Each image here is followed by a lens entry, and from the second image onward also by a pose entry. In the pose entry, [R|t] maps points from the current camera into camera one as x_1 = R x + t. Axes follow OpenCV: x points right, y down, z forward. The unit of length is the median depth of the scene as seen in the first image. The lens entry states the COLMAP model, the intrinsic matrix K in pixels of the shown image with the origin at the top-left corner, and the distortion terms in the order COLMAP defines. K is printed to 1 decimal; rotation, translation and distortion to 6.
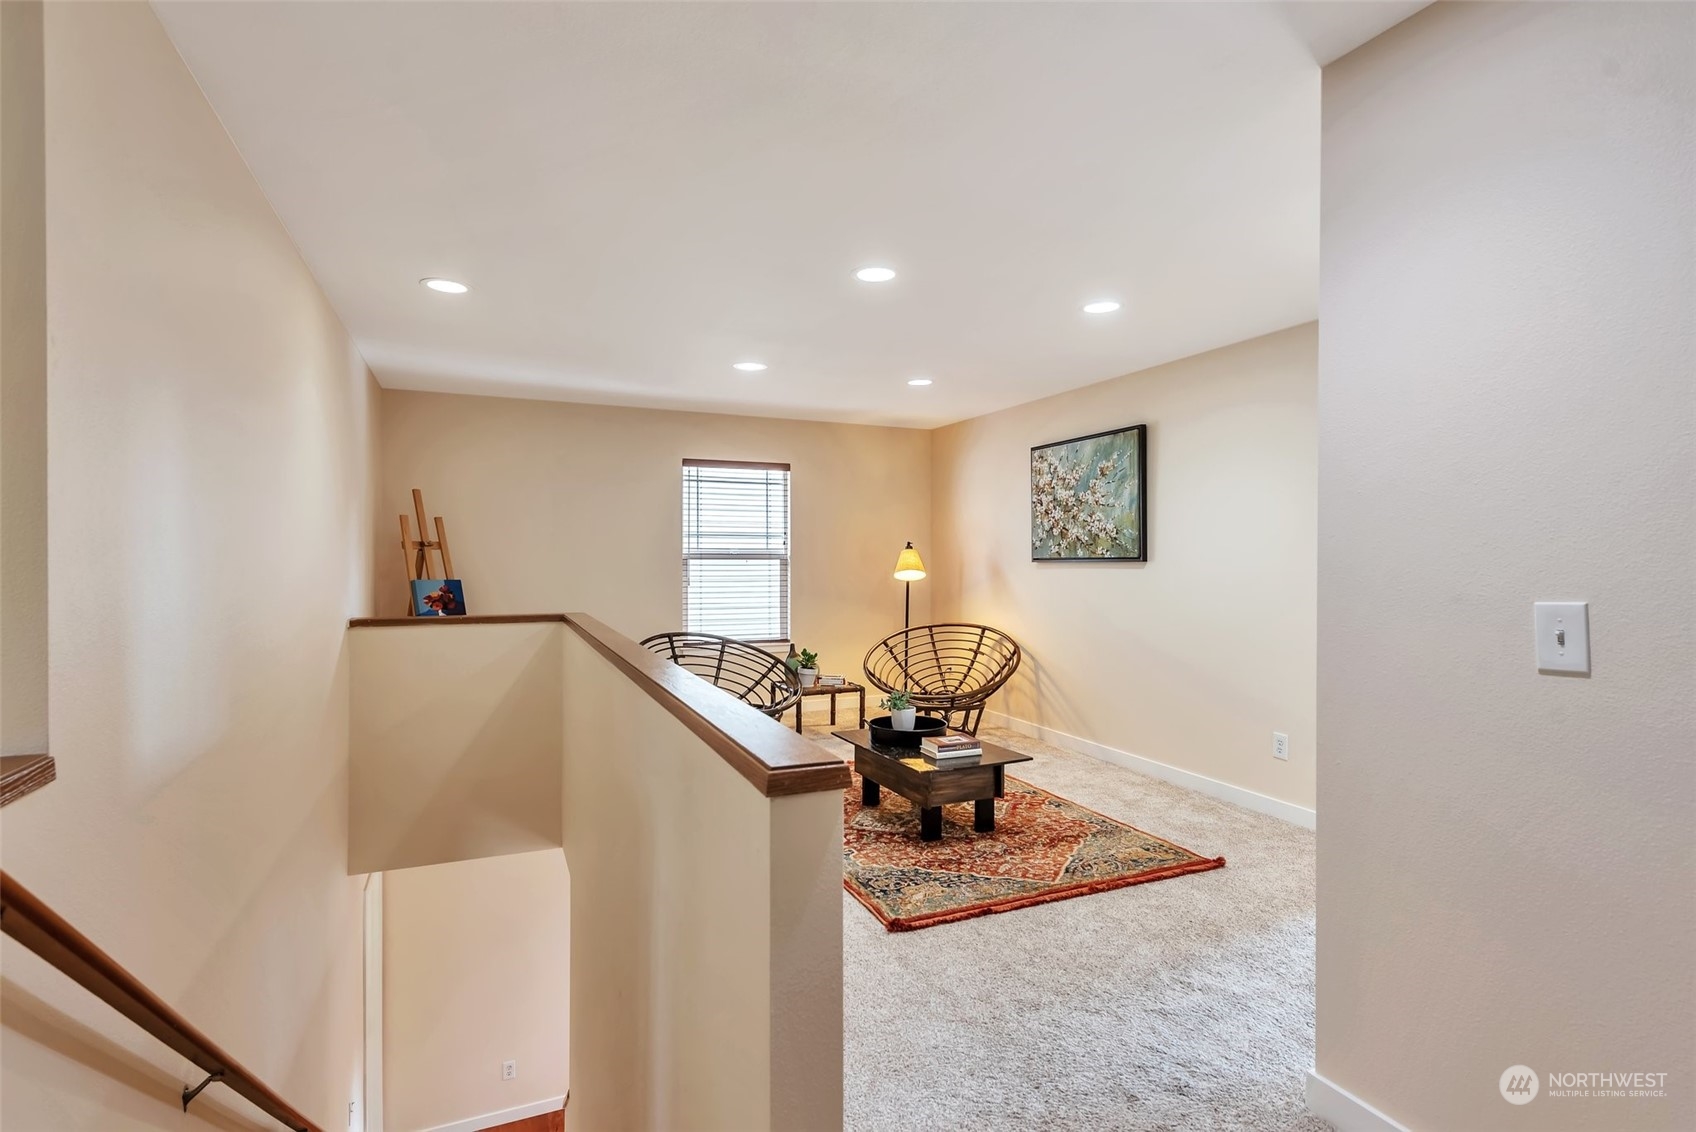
lens RADIAL K [[823.4, 0, 848.0], [0, 823.4, 566.0], [0, 0, 1]] dist [-0.000443, -0.001941]
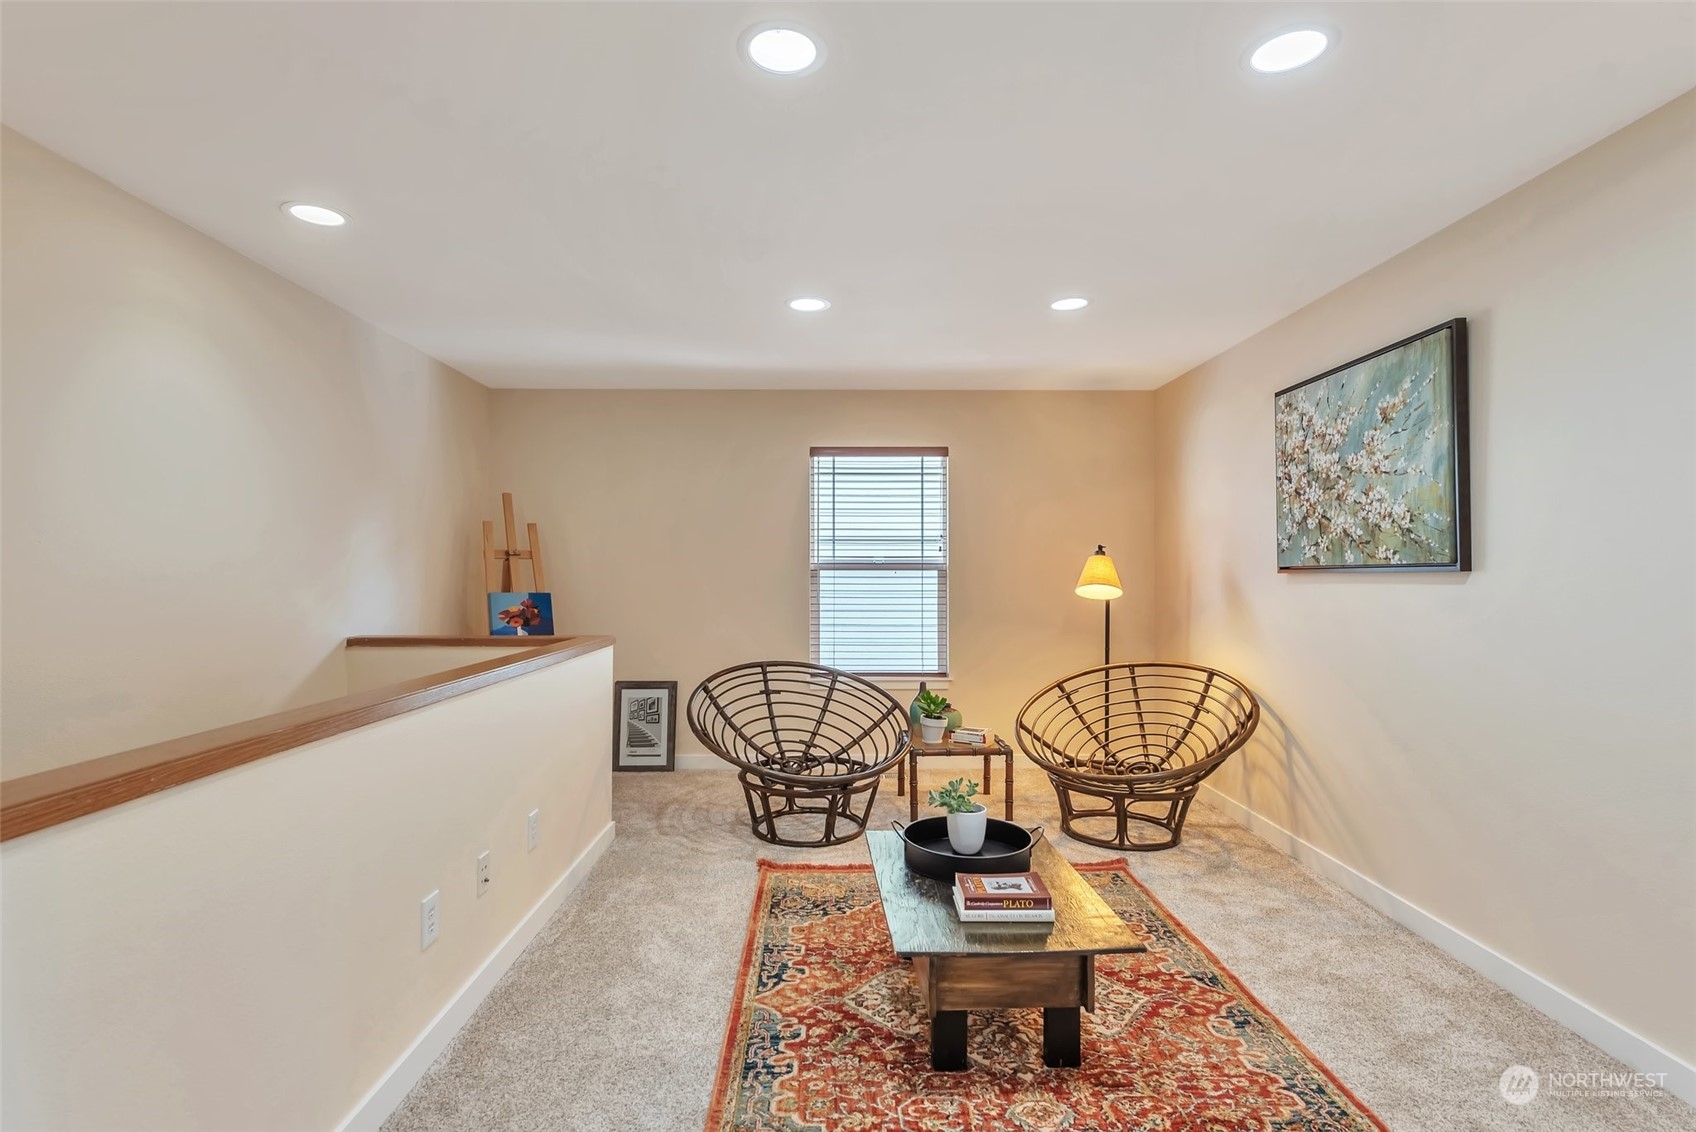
lens RADIAL K [[823.4, 0, 848.0], [0, 823.4, 566.0], [0, 0, 1]] dist [-0.000443, -0.001941]
pose [[0.921871, -0.003907, -0.387476, 0.170388], [-0.002536, 0.999867, -0.016116, 0.000939], [0.387488, 0.015840, 0.921739, 0.300292]]
